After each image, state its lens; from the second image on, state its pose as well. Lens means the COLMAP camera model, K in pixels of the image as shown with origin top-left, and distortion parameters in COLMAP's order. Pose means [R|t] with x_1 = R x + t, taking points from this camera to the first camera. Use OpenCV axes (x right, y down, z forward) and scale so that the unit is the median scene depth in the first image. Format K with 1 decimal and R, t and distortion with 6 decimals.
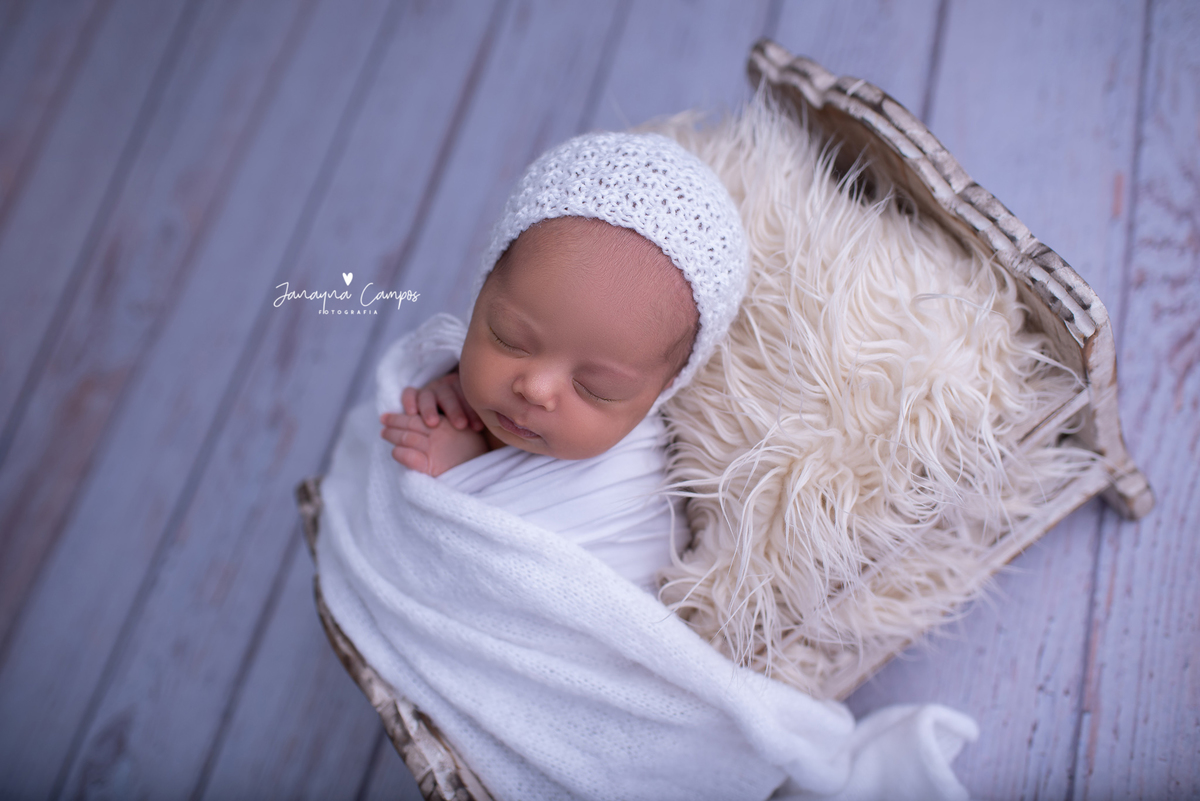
lens RADIAL K [[1194.2, 0, 600.0], [0, 1194.2, 400.5], [0, 0, 1]] dist [-0.130246, 0.149330]
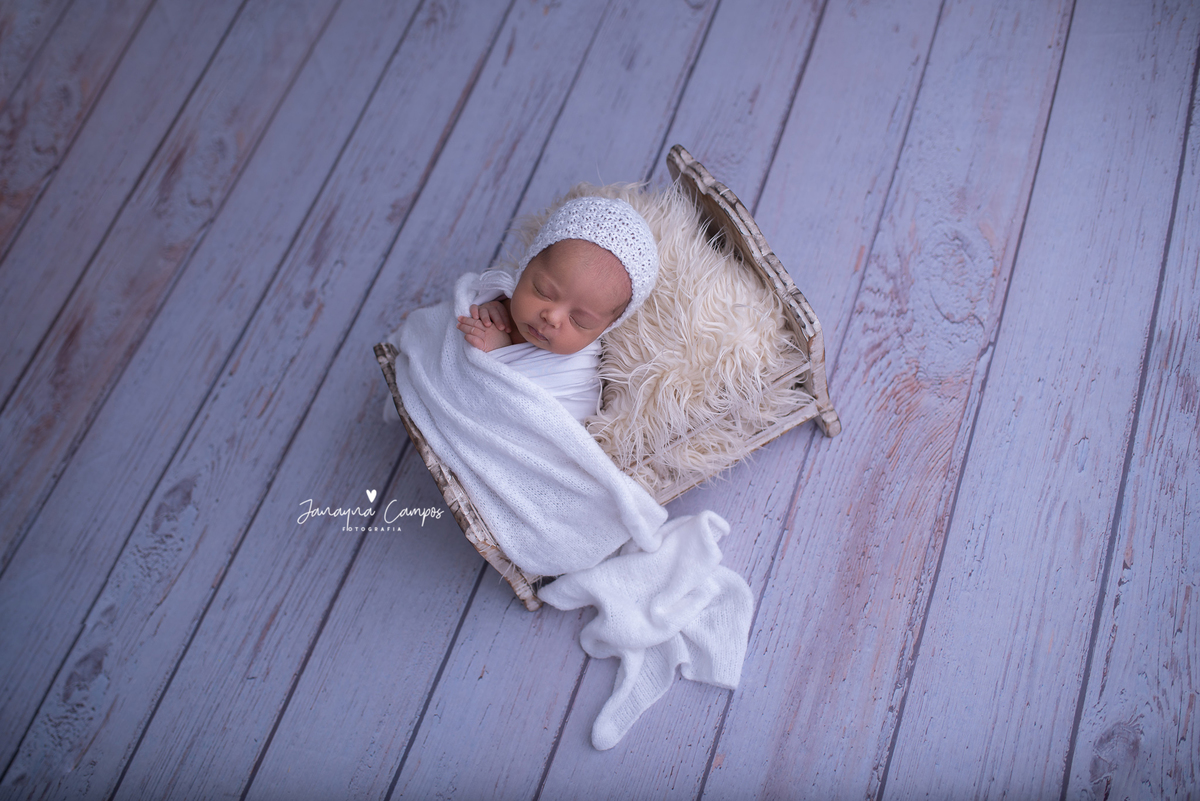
lens RADIAL K [[1194.2, 0, 600.0], [0, 1194.2, 400.5], [0, 0, 1]] dist [-0.130246, 0.149330]
pose [[0.975137, 0.155183, 0.158195, -0.256044], [-0.164450, 0.985255, 0.047201, 0.018687], [-0.148537, -0.072043, 0.986279, -0.991935]]
